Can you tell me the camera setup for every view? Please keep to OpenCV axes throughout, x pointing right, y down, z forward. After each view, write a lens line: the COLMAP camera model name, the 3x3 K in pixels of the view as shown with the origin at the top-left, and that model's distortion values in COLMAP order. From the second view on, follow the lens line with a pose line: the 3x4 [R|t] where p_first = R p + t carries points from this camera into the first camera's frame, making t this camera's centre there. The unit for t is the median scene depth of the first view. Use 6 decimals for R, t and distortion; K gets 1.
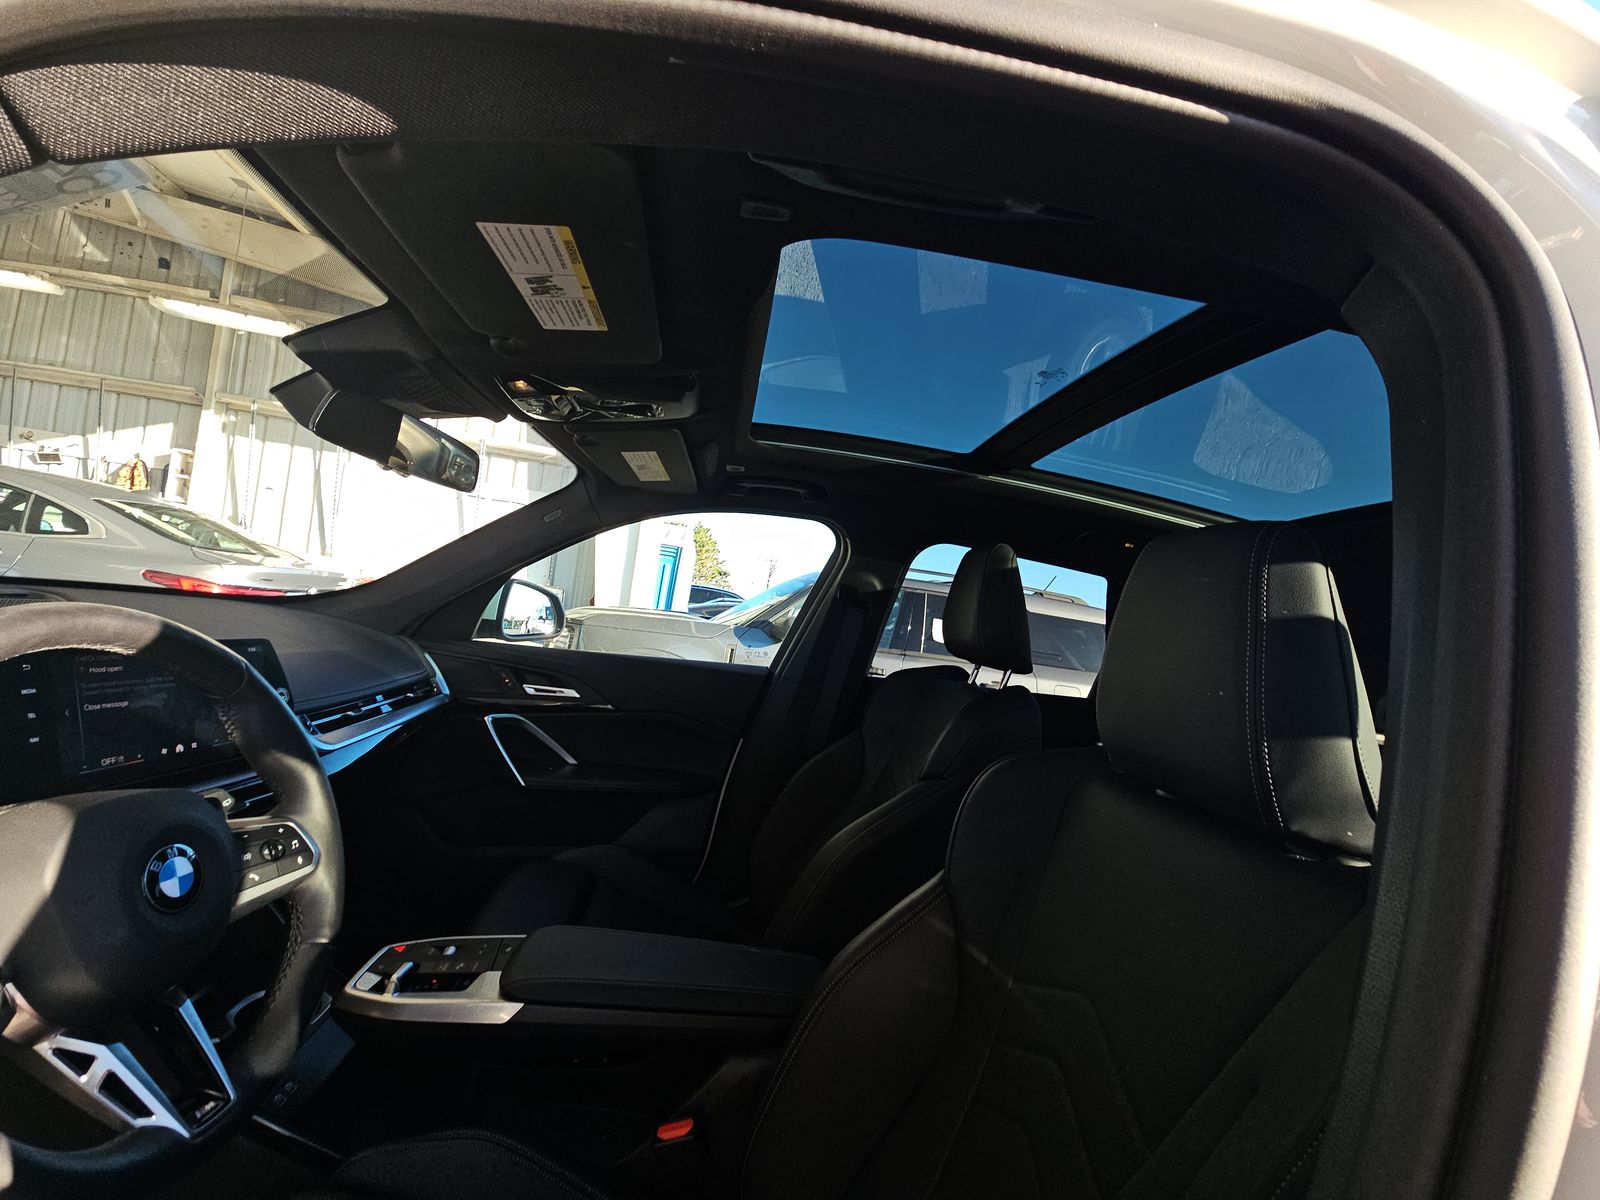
lens RADIAL K [[652.4, 0, 799.5], [0, 652.4, 605.3], [0, 0, 1]] dist [0.011913, -0.010940]
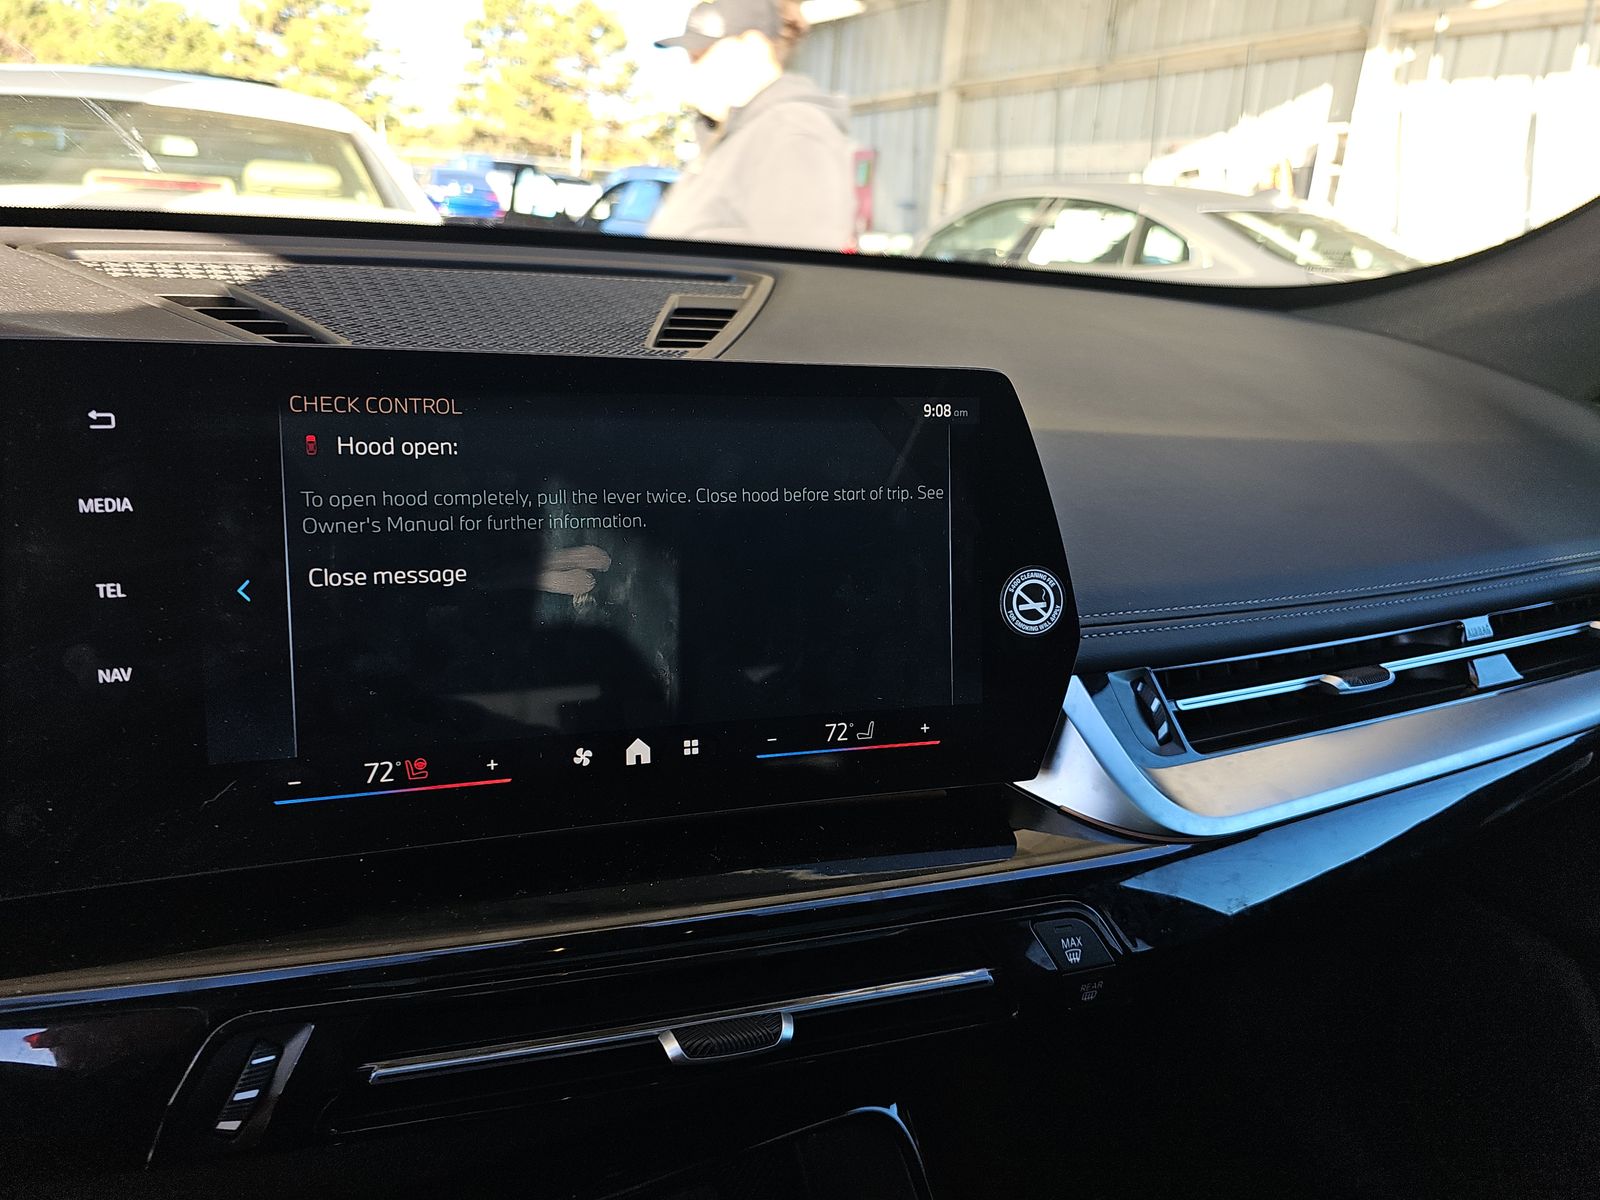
lens RADIAL K [[1098.8, 0, 798.0], [0, 1098.8, 584.8], [0, 0, 1]] dist [0.037344, -0.048470]
pose [[0.354089, 0.168245, -0.919954, -0.297766], [0.003843, 0.983415, 0.181330, 0.037972], [0.935204, -0.067742, 0.347570, 0.531998]]
